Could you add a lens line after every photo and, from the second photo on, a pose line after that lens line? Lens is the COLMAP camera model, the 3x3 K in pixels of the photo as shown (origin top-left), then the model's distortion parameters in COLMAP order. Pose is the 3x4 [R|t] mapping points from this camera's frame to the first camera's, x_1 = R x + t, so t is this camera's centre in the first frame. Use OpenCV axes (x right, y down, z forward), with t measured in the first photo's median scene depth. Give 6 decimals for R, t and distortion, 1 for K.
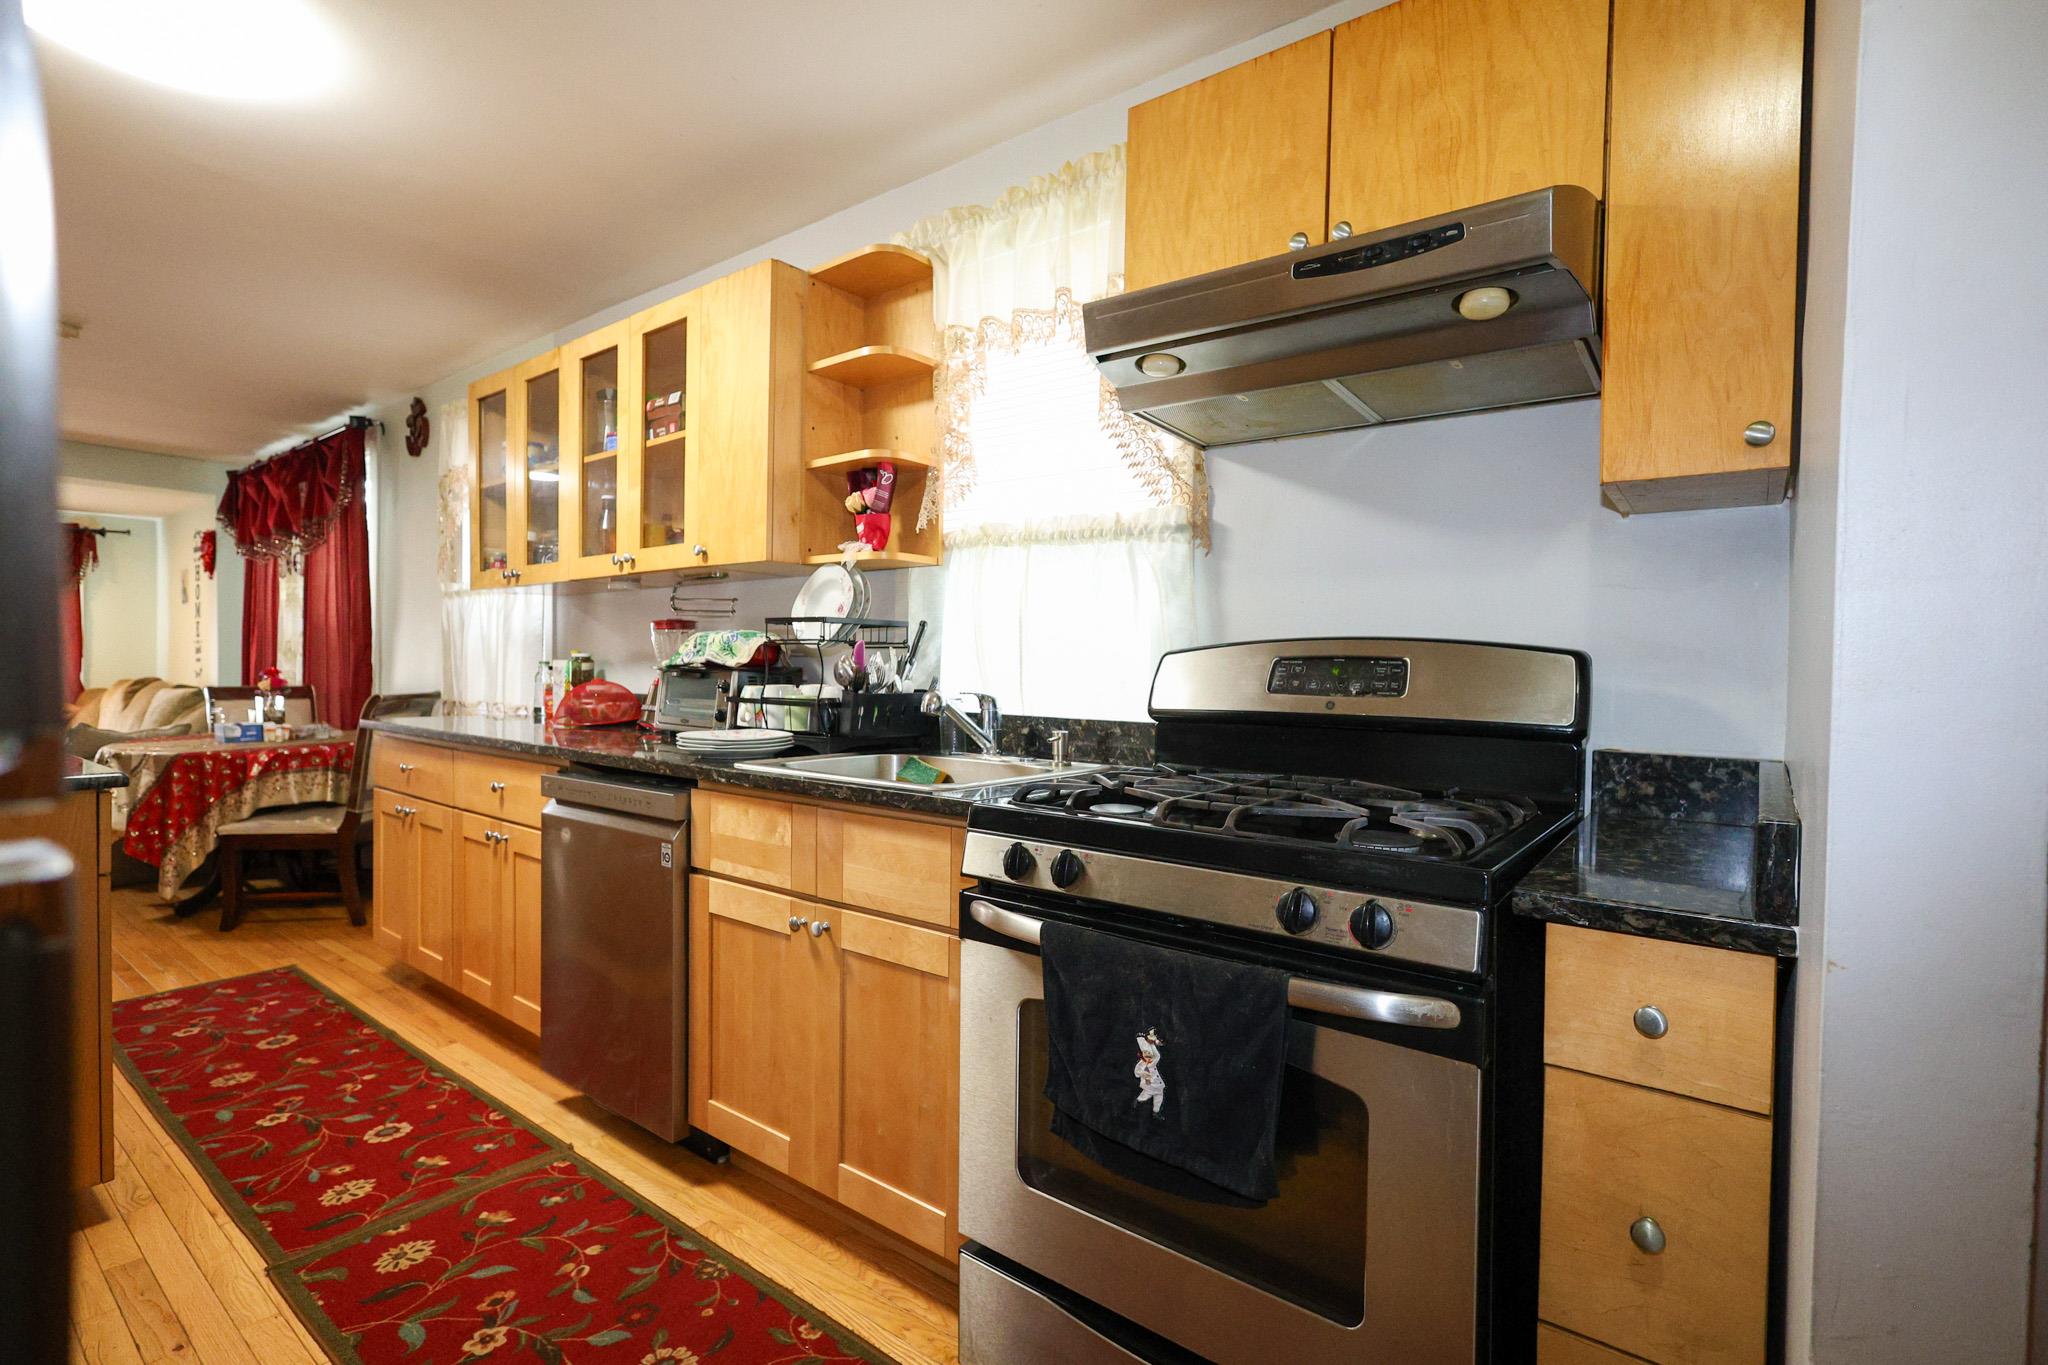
lens RADIAL K [[944.4, 0, 1028.8], [0, 944.4, 683.5], [0, 0, 1]] dist [-0.002321, 0.000133]
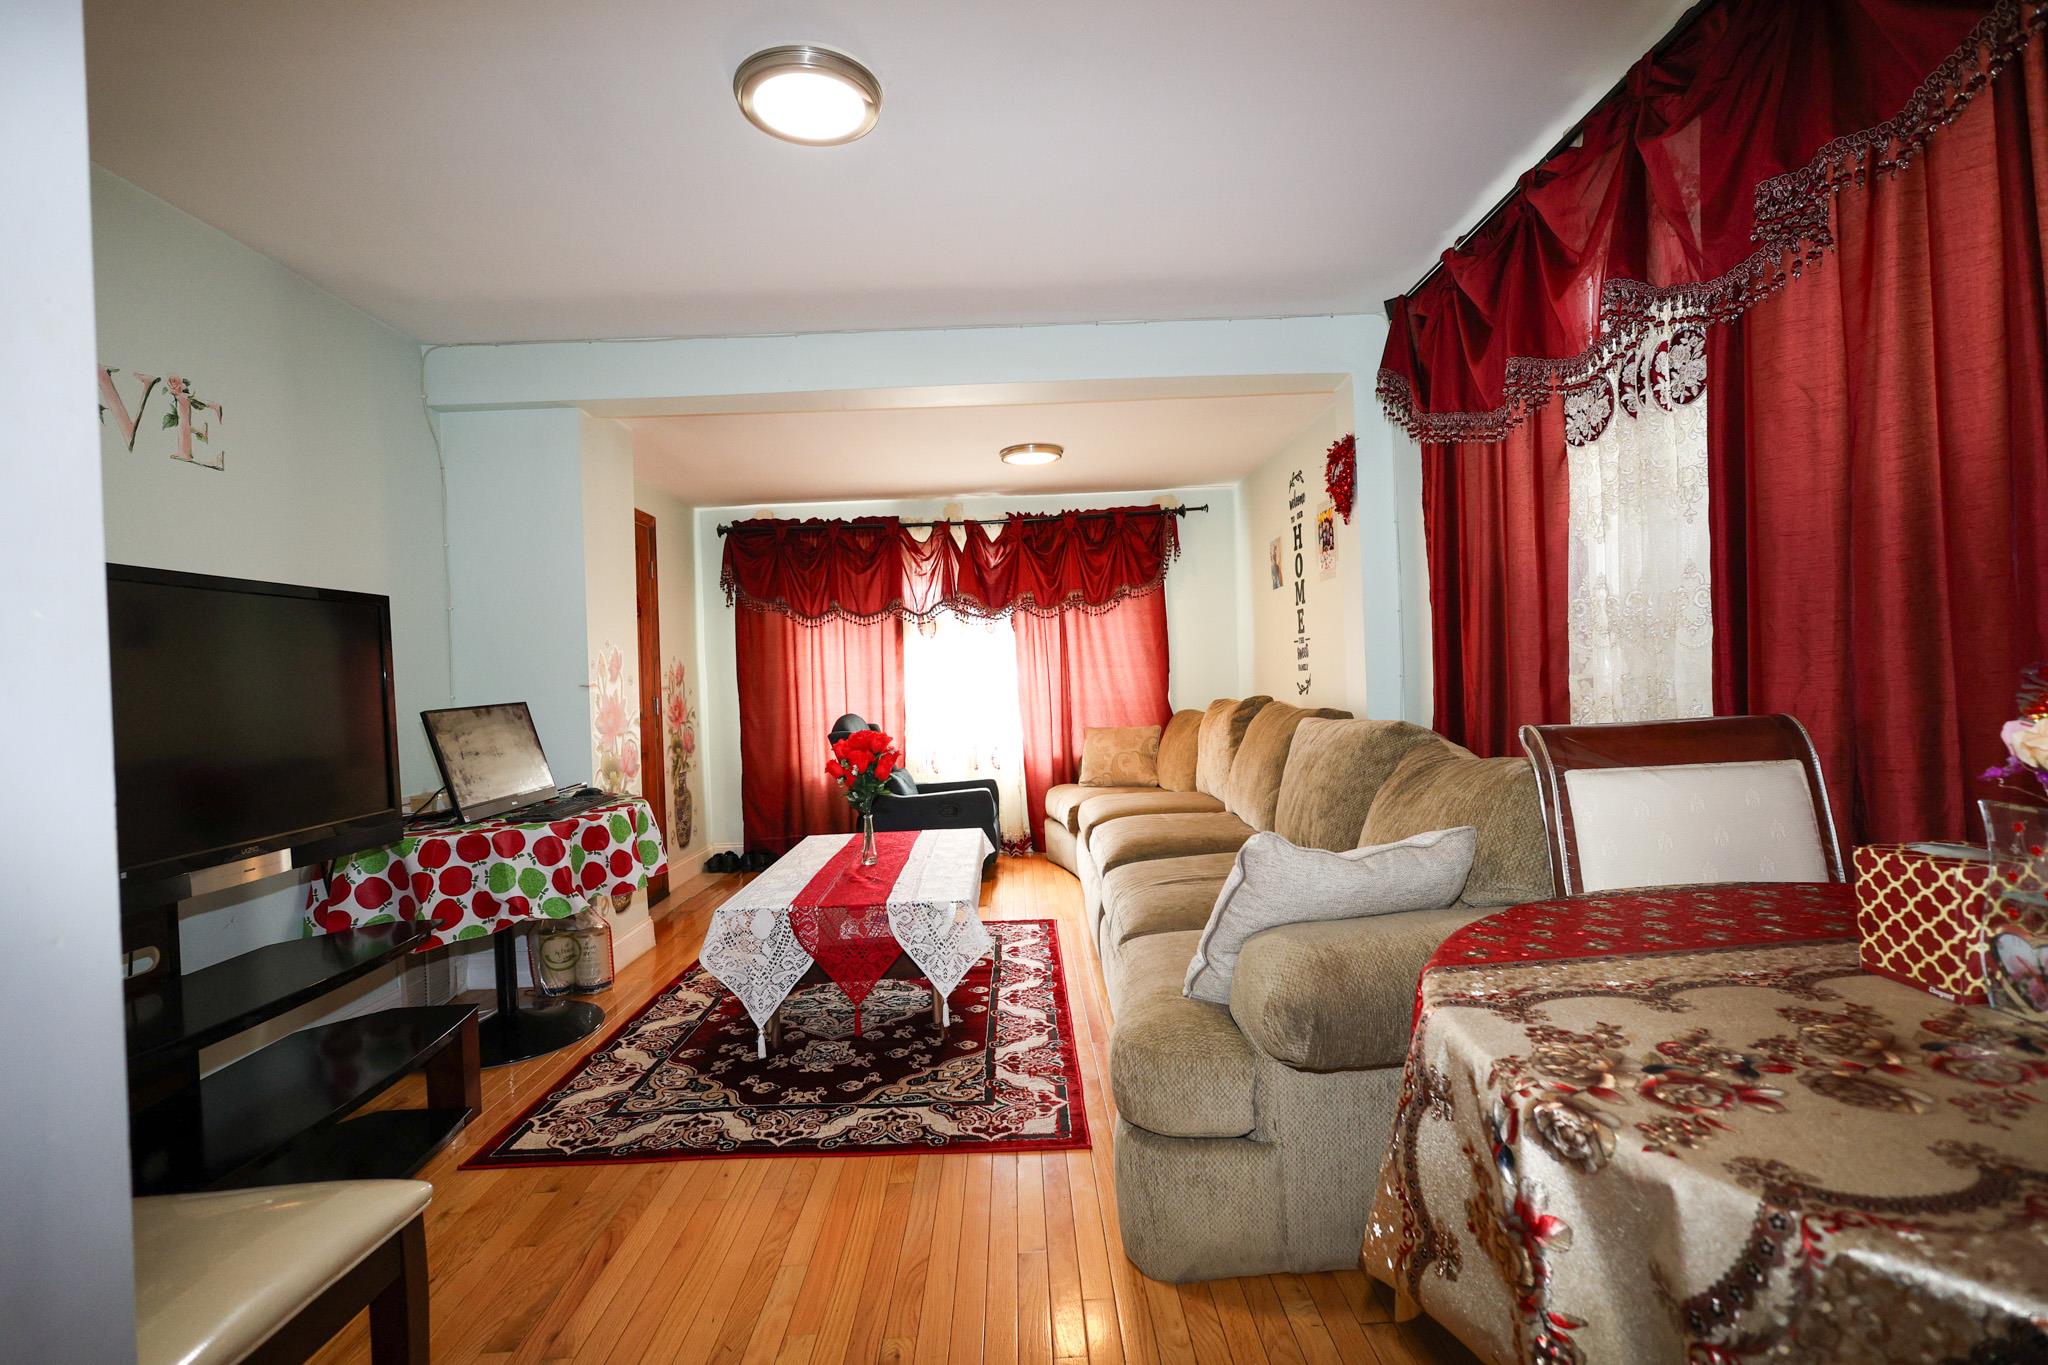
lens RADIAL K [[944.4, 0, 1027.5], [0, 944.4, 684.6], [0, 0, 1]] dist [-0.002321, 0.000133]
pose [[0.620855, -0.032878, -0.783236, -0.501998], [0.034001, 0.999309, -0.014997, -0.010111], [0.783188, -0.017320, 0.621544, 0.453423]]
